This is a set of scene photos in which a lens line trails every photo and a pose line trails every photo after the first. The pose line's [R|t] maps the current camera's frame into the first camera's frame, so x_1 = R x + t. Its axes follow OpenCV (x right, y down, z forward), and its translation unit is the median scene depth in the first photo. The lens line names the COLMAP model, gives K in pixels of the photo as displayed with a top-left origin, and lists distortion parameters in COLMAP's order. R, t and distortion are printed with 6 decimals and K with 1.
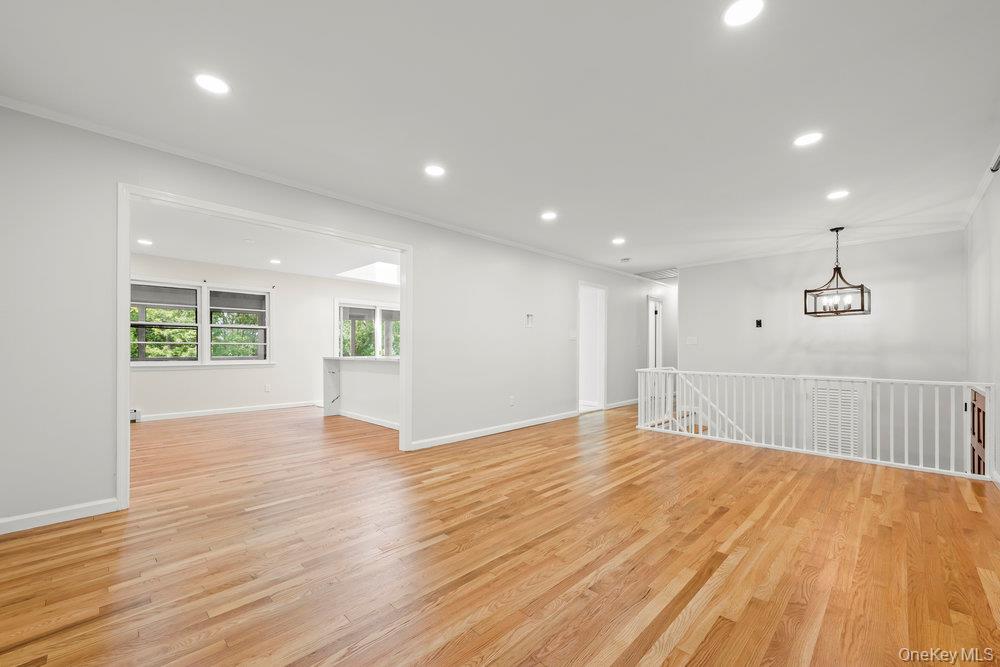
lens RADIAL K [[397.4, 0, 502.8], [0, 397.4, 350.5], [0, 0, 1]] dist [0.003417, 0.000219]
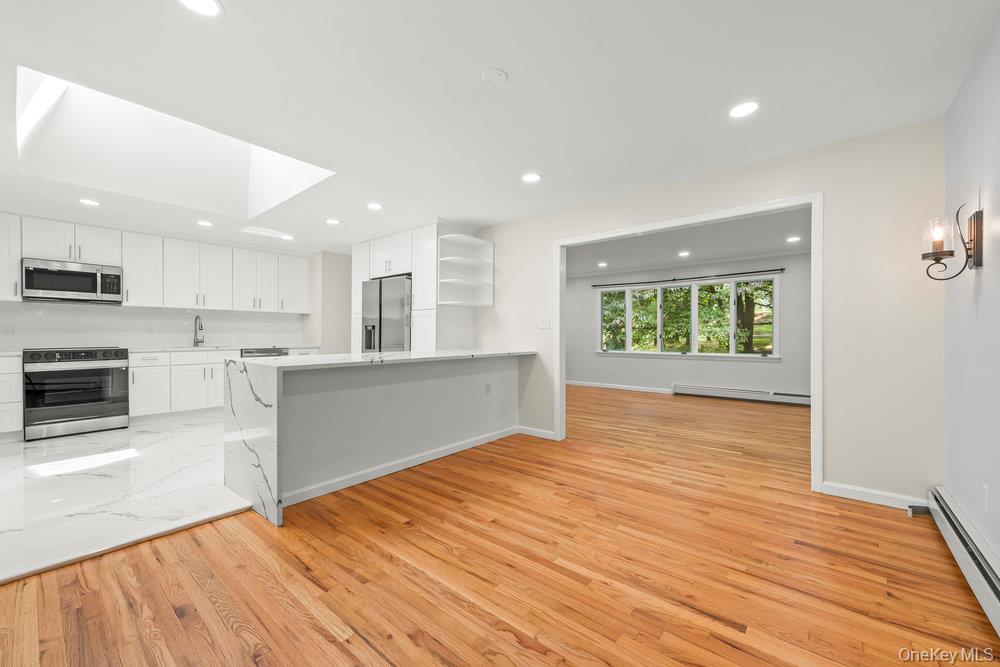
lens RADIAL K [[397.4, 0, 496.7], [0, 397.4, 335.9], [0, 0, 1]] dist [0.003417, 0.000219]
pose [[-0.076977, -0.005424, 0.997018, -1.404494], [0.000107, 0.999985, 0.005449, -0.022012], [-0.997033, 0.000527, -0.076975, 1.393748]]
